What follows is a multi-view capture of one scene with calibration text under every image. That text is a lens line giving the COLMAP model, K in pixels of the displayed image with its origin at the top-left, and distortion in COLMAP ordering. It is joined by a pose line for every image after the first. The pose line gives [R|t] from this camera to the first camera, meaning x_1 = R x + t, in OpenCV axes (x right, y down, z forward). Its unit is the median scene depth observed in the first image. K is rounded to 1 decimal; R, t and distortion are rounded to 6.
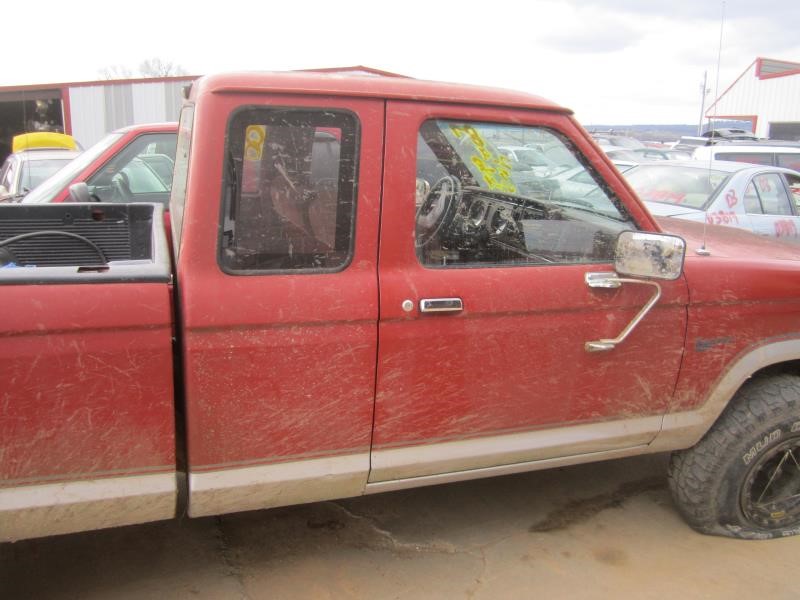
lens RADIAL K [[664.5, 0, 399.6], [0, 664.5, 298.0], [0, 0, 1]] dist [-0.048936, 0.010797]
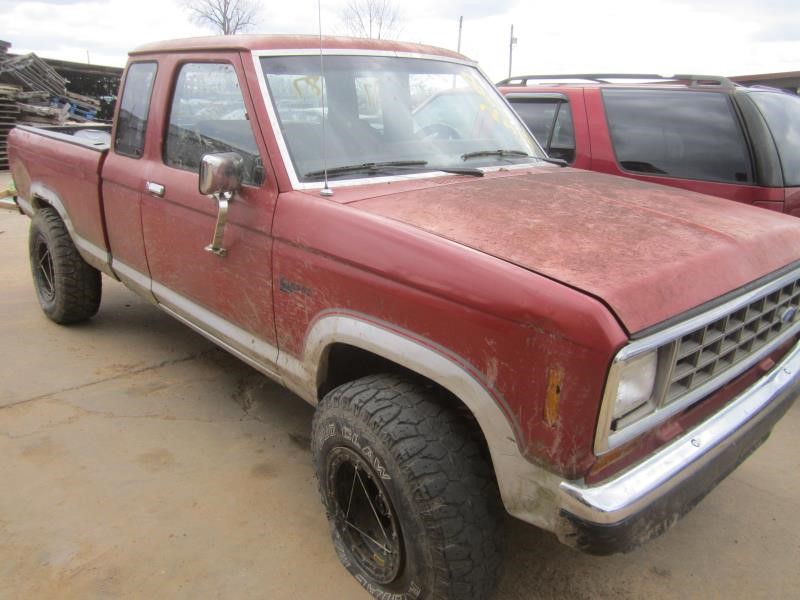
lens RADIAL K [[664.5, 0, 396.5], [0, 664.5, 304.5], [0, 0, 1]] dist [-0.048936, 0.010797]
pose [[0.393931, 0.260614, -0.881419, 1.317281], [-0.246346, 0.953812, 0.171920, -0.102078], [0.885512, 0.149409, 0.439937, 0.695282]]
